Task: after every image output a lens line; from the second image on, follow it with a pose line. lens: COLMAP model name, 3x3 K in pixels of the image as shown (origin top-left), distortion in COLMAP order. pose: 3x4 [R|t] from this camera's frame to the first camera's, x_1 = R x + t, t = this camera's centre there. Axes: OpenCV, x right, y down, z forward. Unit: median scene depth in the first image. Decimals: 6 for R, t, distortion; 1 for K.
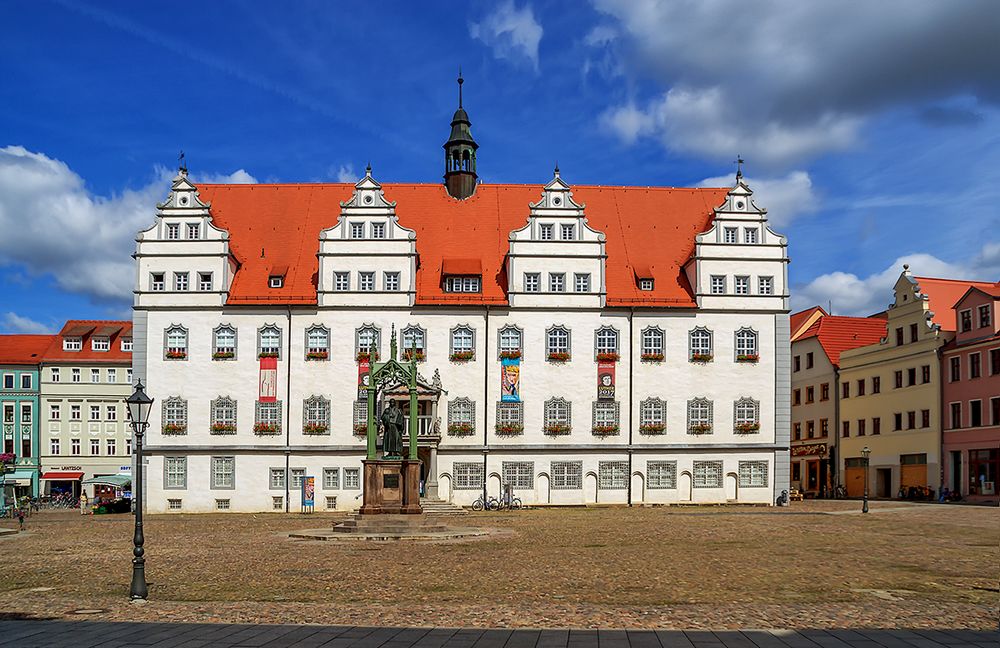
lens RADIAL K [[712.6, 0, 525.7], [0, 712.6, 451.0], [0, 0, 1]] dist [-0.057490, -0.010575]
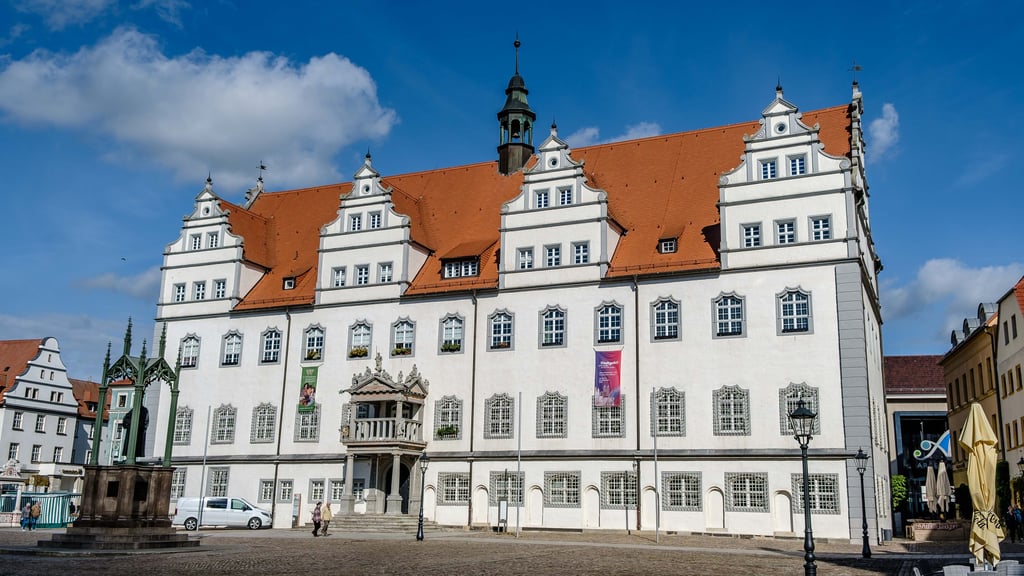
lens RADIAL K [[921.7, 0, 509.2], [0, 921.7, 283.2], [0, 0, 1]] dist [0.137348, -0.006813]
pose [[0.893747, -0.087147, -0.440026, 0.480733], [0.003820, 0.982390, -0.186803, 0.001236], [0.448556, 0.165273, 0.878341, 0.014264]]
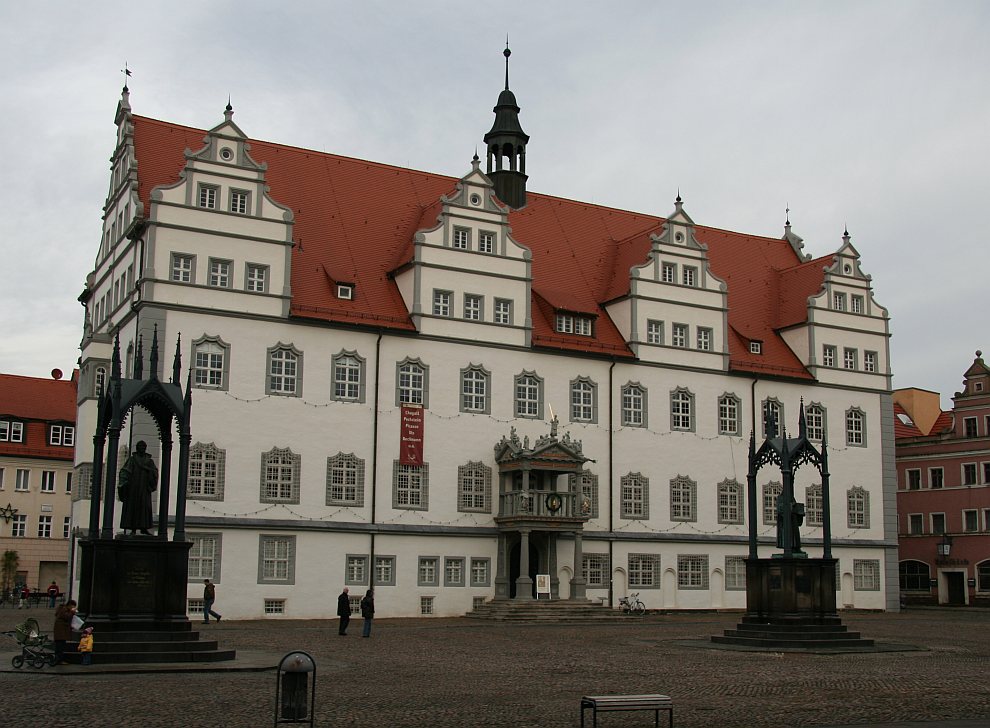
lens RADIAL K [[1078.3, 0, 494.9], [0, 1078.3, 401.5], [0, 0, 1]] dist [-0.010403, 0.000000]
pose [[0.912230, 0.081684, 0.401453, -0.646236], [-0.033171, 0.991431, -0.126353, 0.003654], [-0.408333, 0.101947, 0.907122, -0.036106]]
